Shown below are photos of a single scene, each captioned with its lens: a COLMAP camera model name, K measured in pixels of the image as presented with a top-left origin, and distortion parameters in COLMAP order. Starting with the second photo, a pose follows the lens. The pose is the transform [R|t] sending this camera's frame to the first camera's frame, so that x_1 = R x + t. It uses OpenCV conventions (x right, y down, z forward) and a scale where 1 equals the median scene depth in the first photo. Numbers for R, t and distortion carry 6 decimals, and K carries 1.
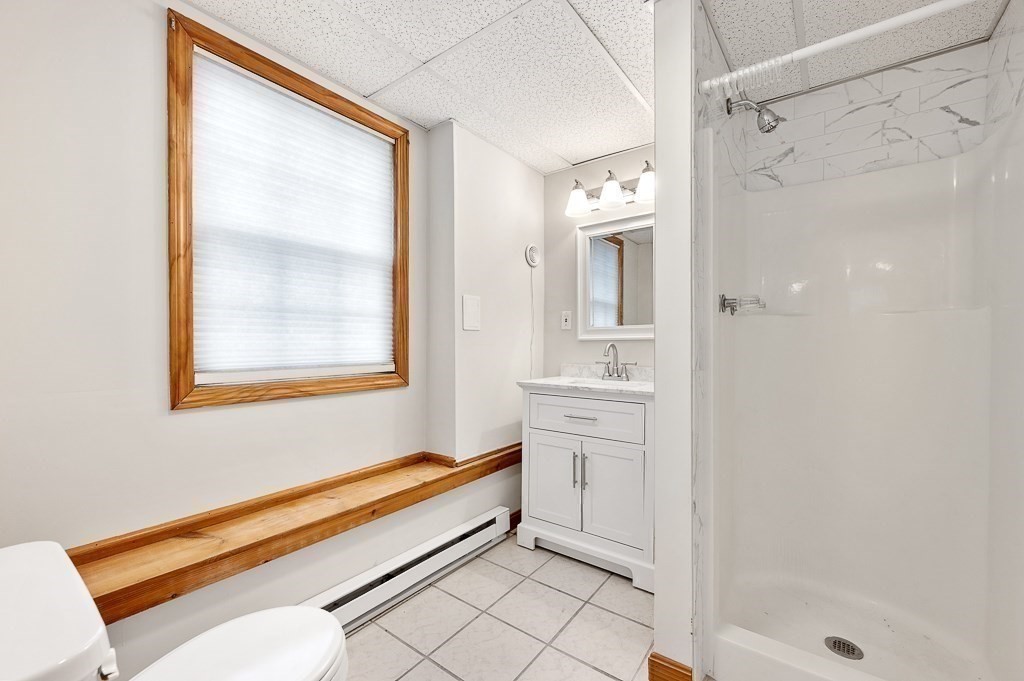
lens RADIAL K [[407.9, 0, 513.9], [0, 407.9, 342.3], [0, 0, 1]] dist [-0.002137, 0.001264]
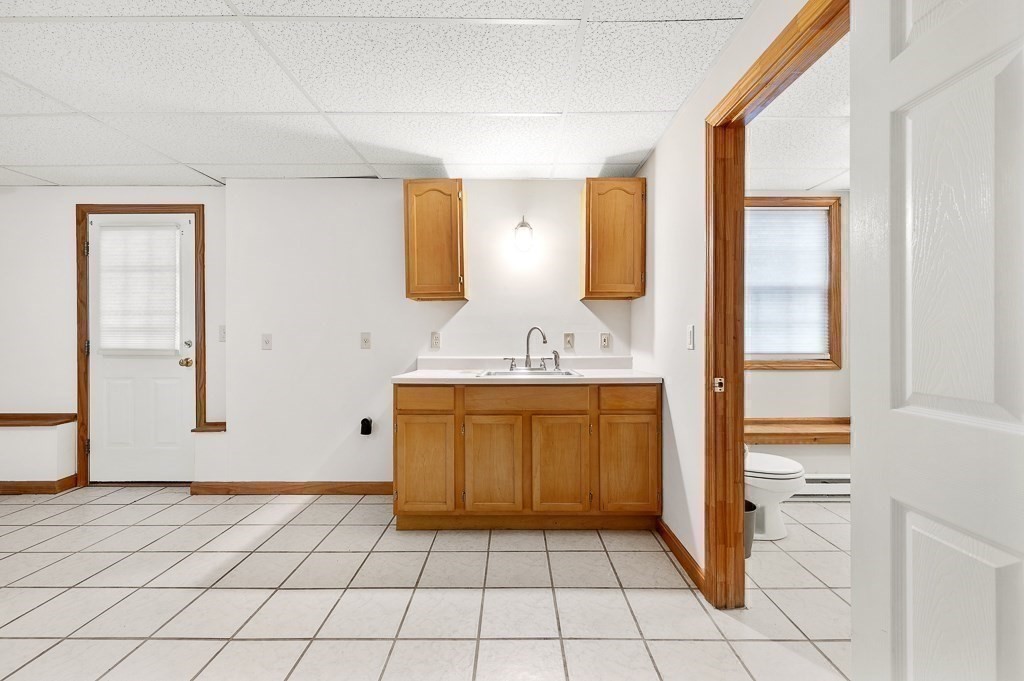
lens RADIAL K [[407.9, 0, 514.3], [0, 407.9, 335.2], [0, 0, 1]] dist [-0.002137, 0.001264]
pose [[0.585688, -0.003046, -0.810531, 0.244754], [0.002027, 0.999995, -0.002293, -0.016216], [0.810534, -0.000300, 0.585692, -0.825976]]
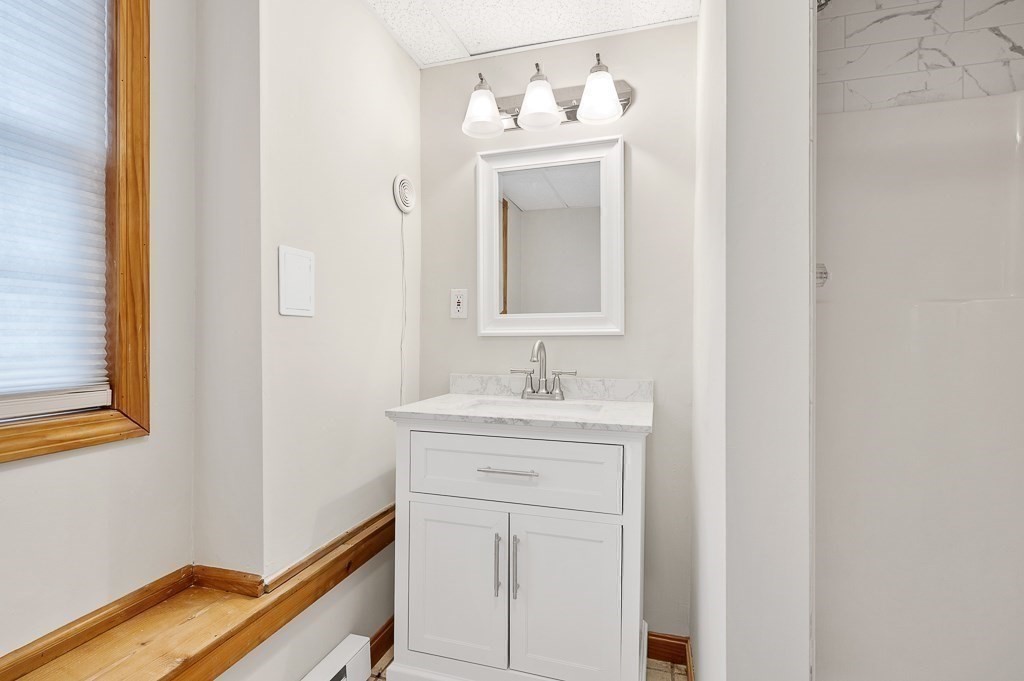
lens RADIAL K [[487.9, 0, 513.8], [0, 487.9, 339.0], [0, 0, 1]] dist [0.000277, -0.000777]
pose [[0.940899, 0.001289, 0.338686, -0.058473], [-0.003941, 0.999967, 0.007143, -0.006734], [-0.338665, -0.008055, 0.940872, 0.347269]]
